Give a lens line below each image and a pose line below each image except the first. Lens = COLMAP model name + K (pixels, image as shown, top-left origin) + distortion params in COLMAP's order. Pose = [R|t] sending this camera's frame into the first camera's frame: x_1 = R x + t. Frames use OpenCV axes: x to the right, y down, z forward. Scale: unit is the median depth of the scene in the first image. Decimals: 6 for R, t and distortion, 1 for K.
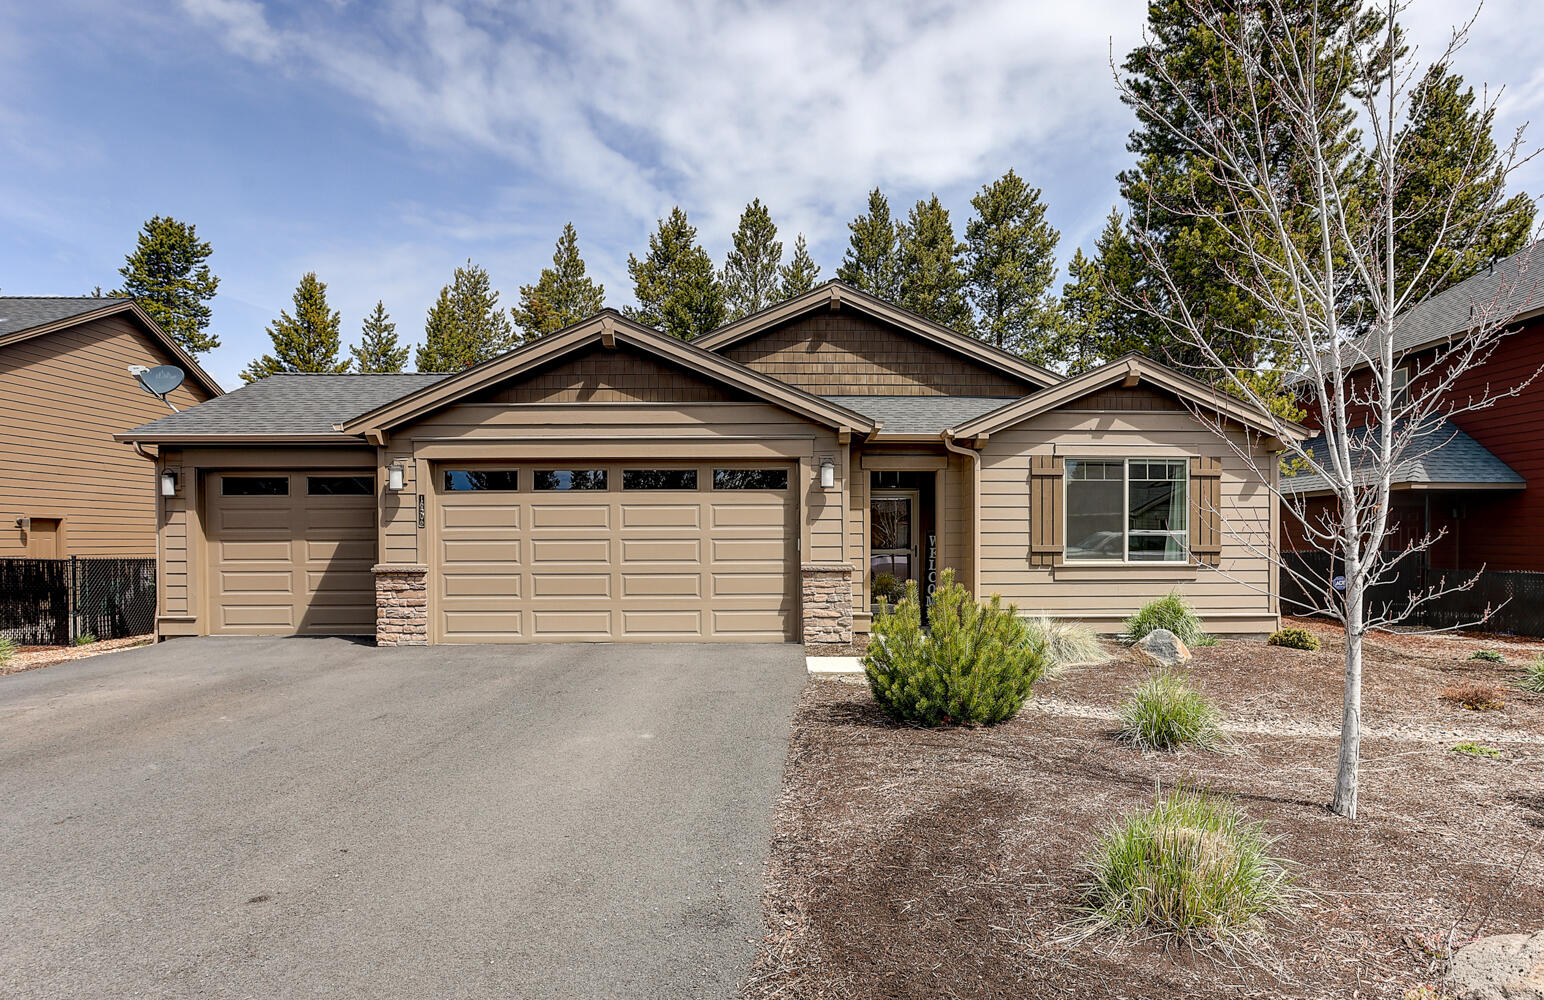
lens RADIAL K [[869.2, 0, 773.1], [0, 869.2, 561.4], [0, 0, 1]] dist [-0.046463, 0.000585]
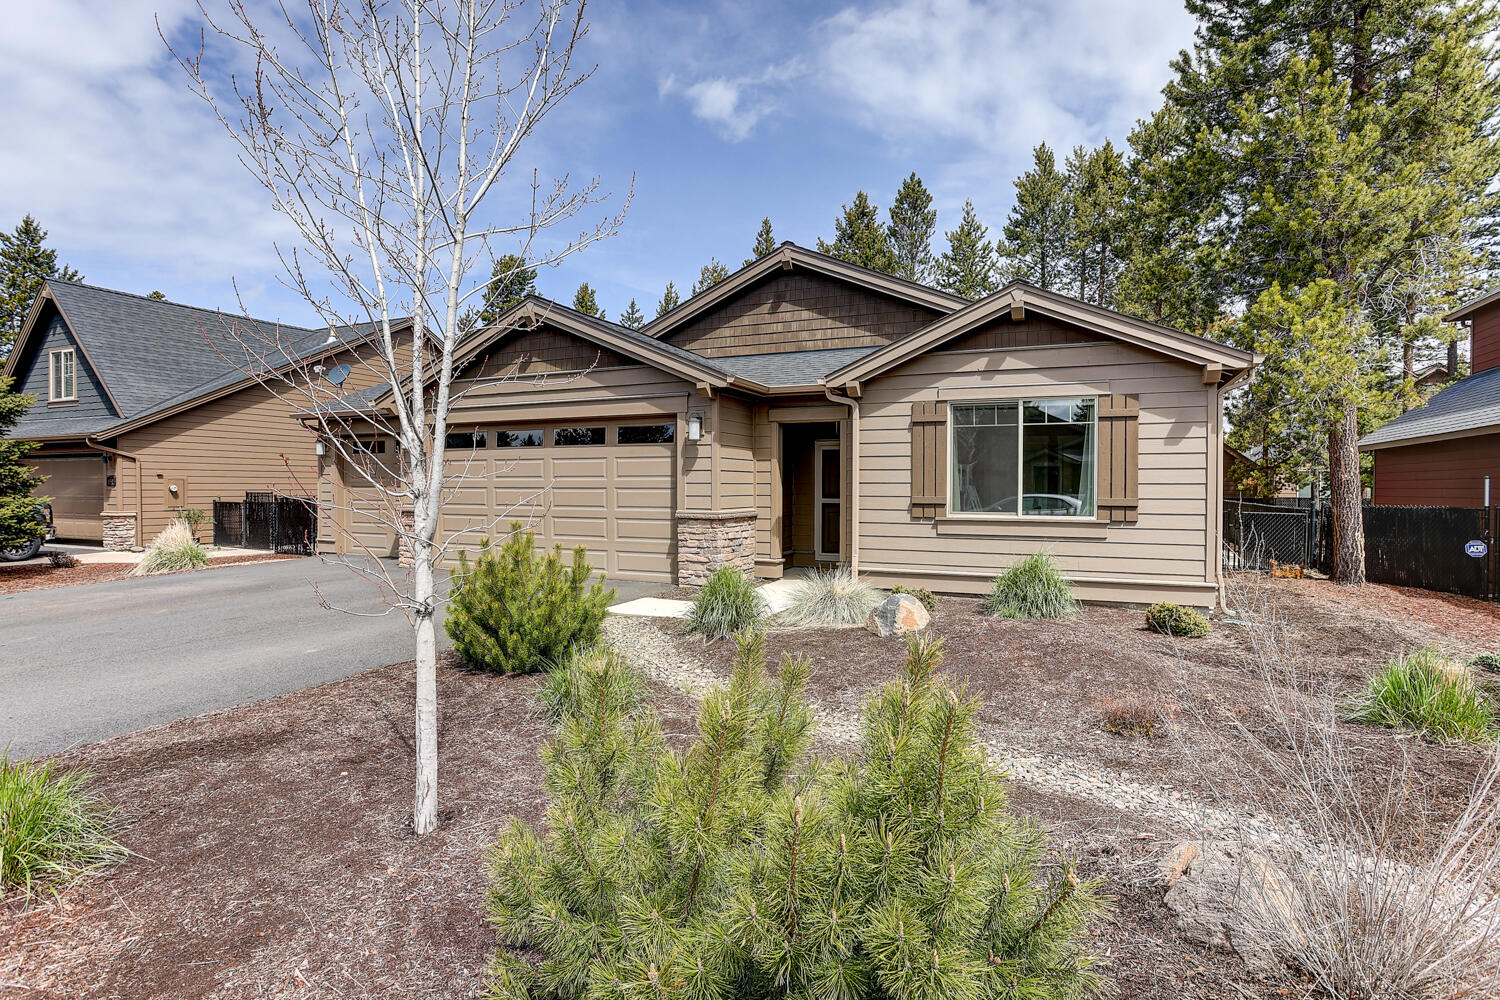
lens RADIAL K [[752.8, 0, 755.7], [0, 752.8, 497.4], [0, 0, 1]] dist [-0.058713, 0.028097]
pose [[0.907461, 0.011197, -0.419987, 0.487300], [-0.015258, 0.999864, -0.006313, -0.009662], [0.419859, 0.012137, 0.907508, 0.182797]]
